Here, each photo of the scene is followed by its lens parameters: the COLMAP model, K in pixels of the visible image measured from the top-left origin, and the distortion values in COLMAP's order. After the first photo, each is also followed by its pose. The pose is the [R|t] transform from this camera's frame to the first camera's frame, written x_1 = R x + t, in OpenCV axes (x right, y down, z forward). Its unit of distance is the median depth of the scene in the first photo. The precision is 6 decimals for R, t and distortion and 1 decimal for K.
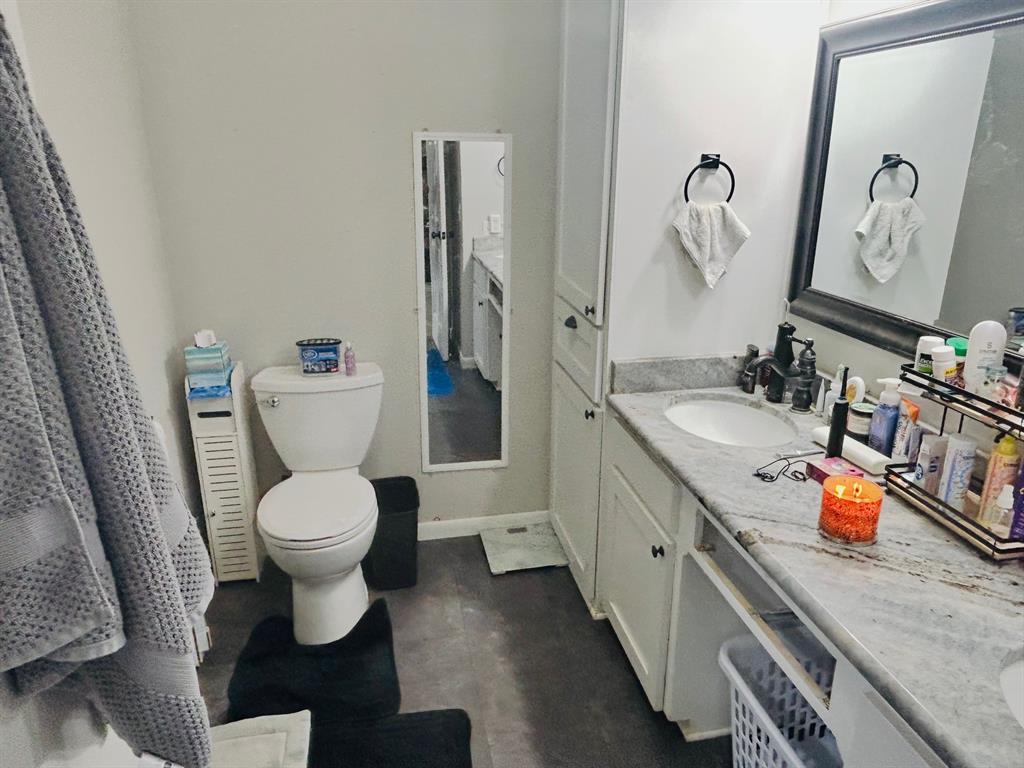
lens RADIAL K [[700.1, 0, 510.9], [0, 700.1, 384.9], [0, 0, 1]] dist [-0.006487, -0.005352]
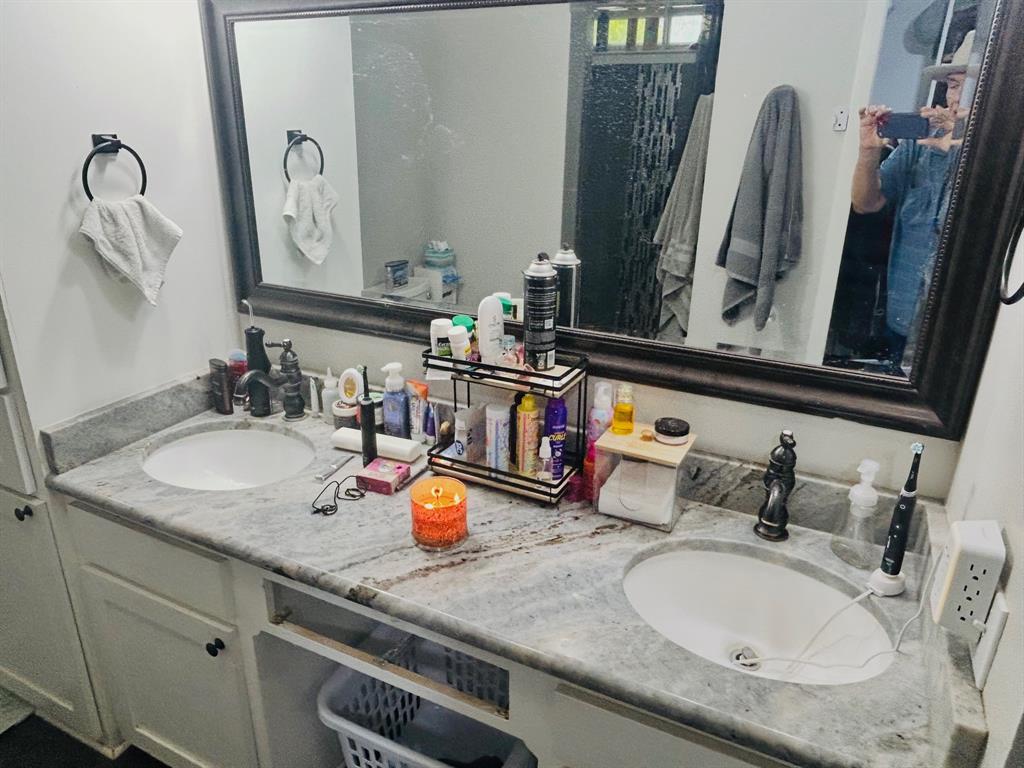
lens RADIAL K [[700.1, 0, 513.6], [0, 700.1, 382.7], [0, 0, 1]] dist [-0.006487, -0.005352]
pose [[0.601048, -0.275831, 0.750105, -0.095280], [0.239931, 0.957538, 0.159855, -0.091687], [-0.762348, 0.083893, 0.641707, 0.210508]]
